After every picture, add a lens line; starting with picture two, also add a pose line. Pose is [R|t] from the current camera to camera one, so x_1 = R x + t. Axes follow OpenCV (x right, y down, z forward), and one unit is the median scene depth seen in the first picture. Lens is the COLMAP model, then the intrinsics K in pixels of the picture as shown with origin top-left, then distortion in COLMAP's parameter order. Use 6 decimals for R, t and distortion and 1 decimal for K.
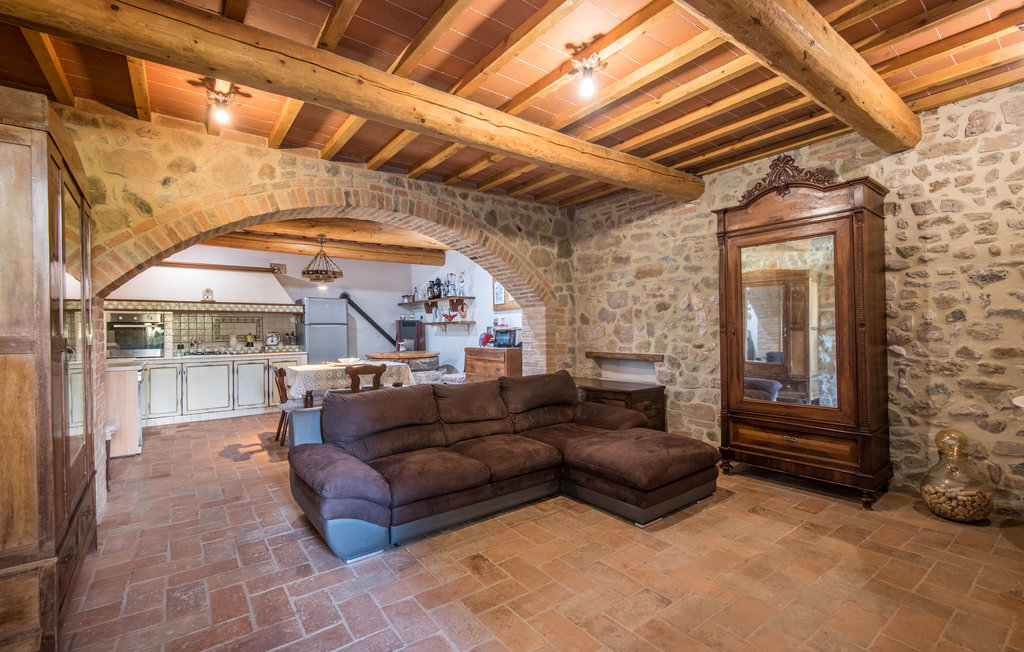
lens RADIAL K [[446.9, 0, 512.0], [0, 446.9, 326.0], [0, 0, 1]] dist [0.026526, -0.018272]
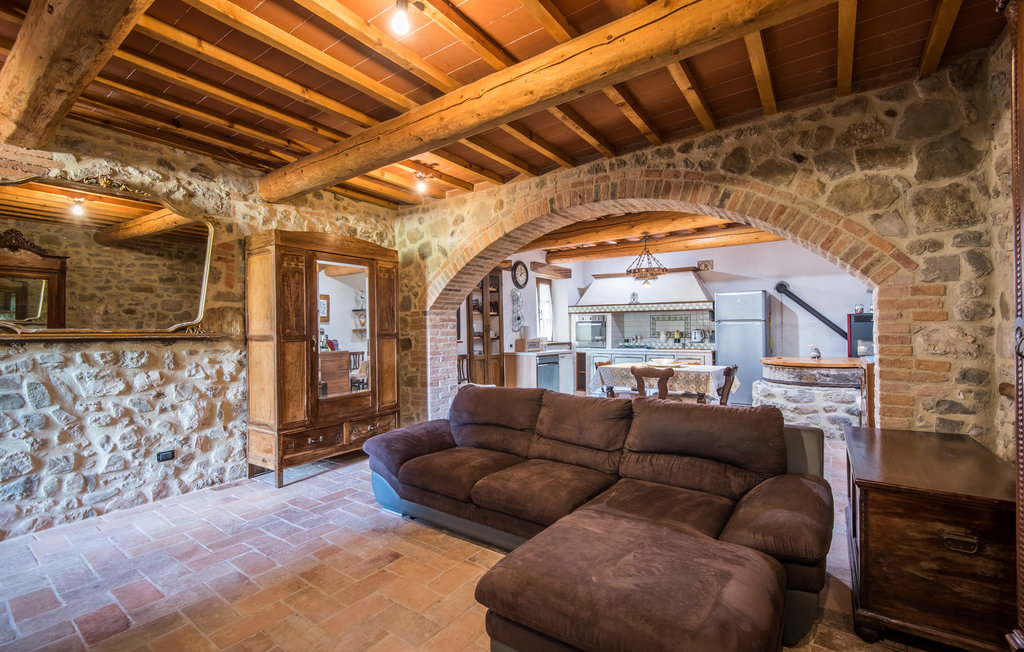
lens RADIAL K [[446.9, 0, 512.0], [0, 446.9, 326.0], [0, 0, 1]] dist [0.026526, -0.018272]
pose [[0.292119, -0.000186, -0.956382, 0.533956], [0.013103, 0.999907, 0.003807, -0.004954], [0.956292, -0.013643, 0.292094, 0.525738]]
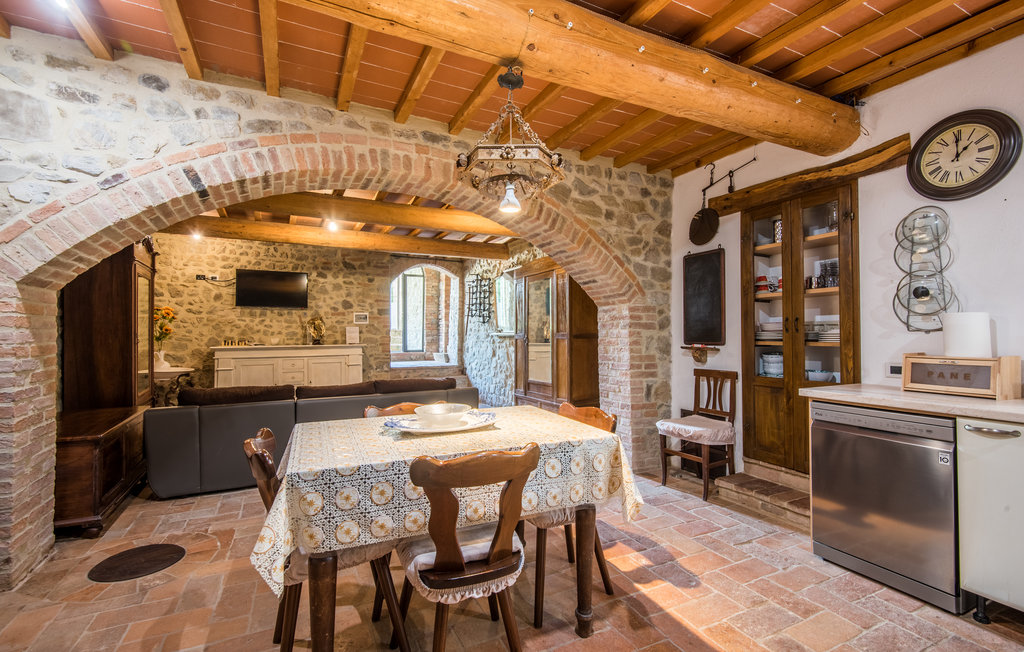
lens RADIAL K [[446.9, 0, 512.0], [0, 446.9, 326.0], [0, 0, 1]] dist [0.026526, -0.018272]
pose [[-0.983180, 0.023726, 0.181094, -0.596176], [0.018905, 0.999421, -0.028306, 0.020893], [-0.181661, -0.024407, -0.983058, 1.654784]]
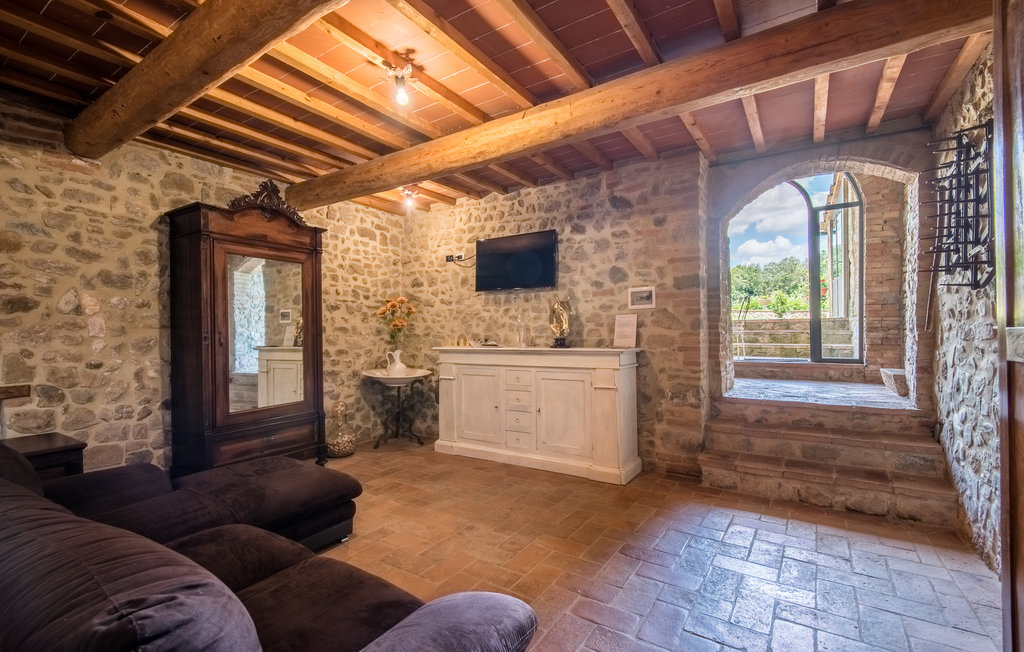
lens RADIAL K [[446.9, 0, 512.0], [0, 446.9, 326.0], [0, 0, 1]] dist [0.026526, -0.018272]
pose [[-0.337167, 0.029748, 0.940975, -0.471103], [0.011316, 0.999556, -0.027546, 0.009421], [-0.941377, 0.001361, -0.337354, 0.610375]]
